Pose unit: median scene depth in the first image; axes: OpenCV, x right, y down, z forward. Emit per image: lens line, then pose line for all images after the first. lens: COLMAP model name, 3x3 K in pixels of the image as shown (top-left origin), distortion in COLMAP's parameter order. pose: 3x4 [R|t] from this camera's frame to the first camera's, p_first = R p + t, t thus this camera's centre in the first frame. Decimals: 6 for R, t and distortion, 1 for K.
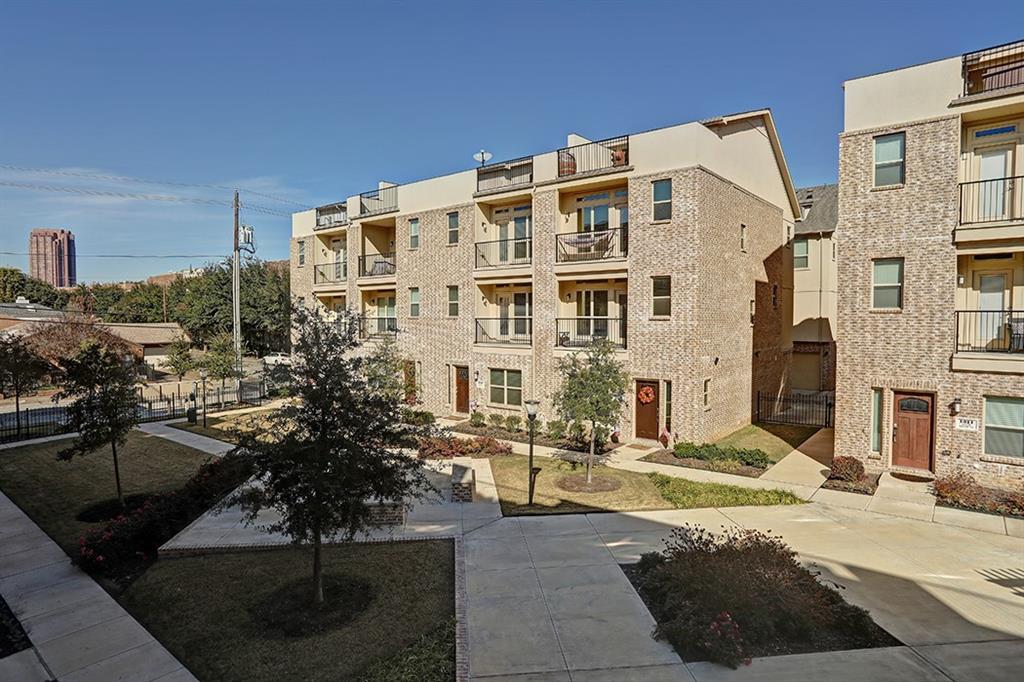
lens RADIAL K [[607.3, 0, 513.0], [0, 607.3, 341.6], [0, 0, 1]] dist [-0.070472, 0.043527]
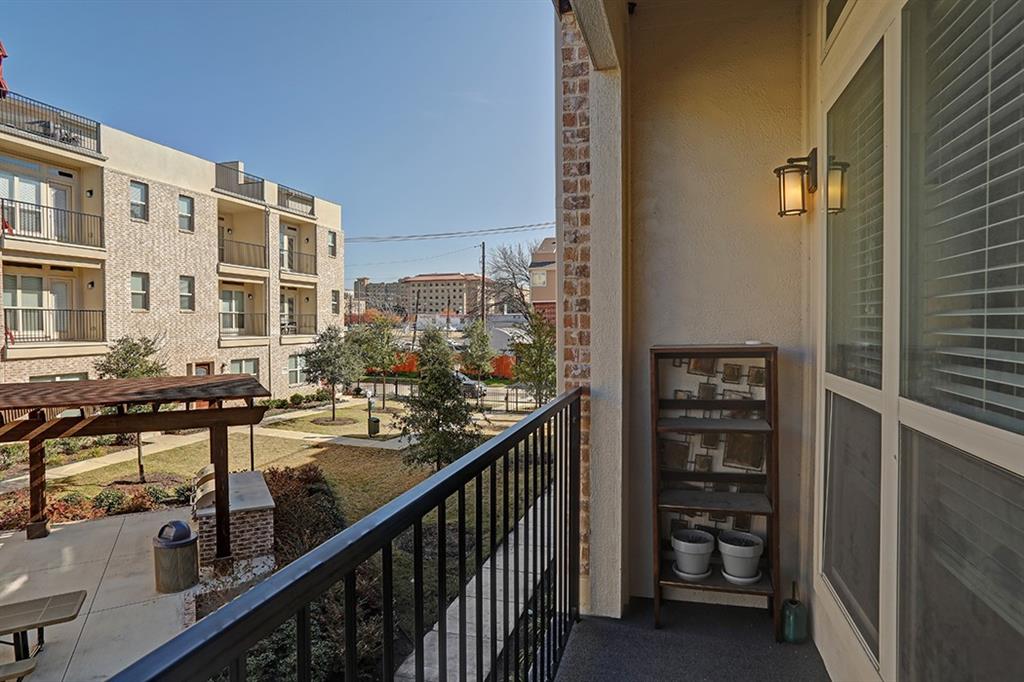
lens RADIAL K [[607.3, 0, 512.3], [0, 607.3, 339.0], [0, 0, 1]] dist [-0.070472, 0.043527]
pose [[-0.462746, -0.021326, 0.886234, -1.163005], [0.018029, 0.999277, 0.033460, -0.017709], [-0.886308, 0.031462, -0.462027, 1.038044]]
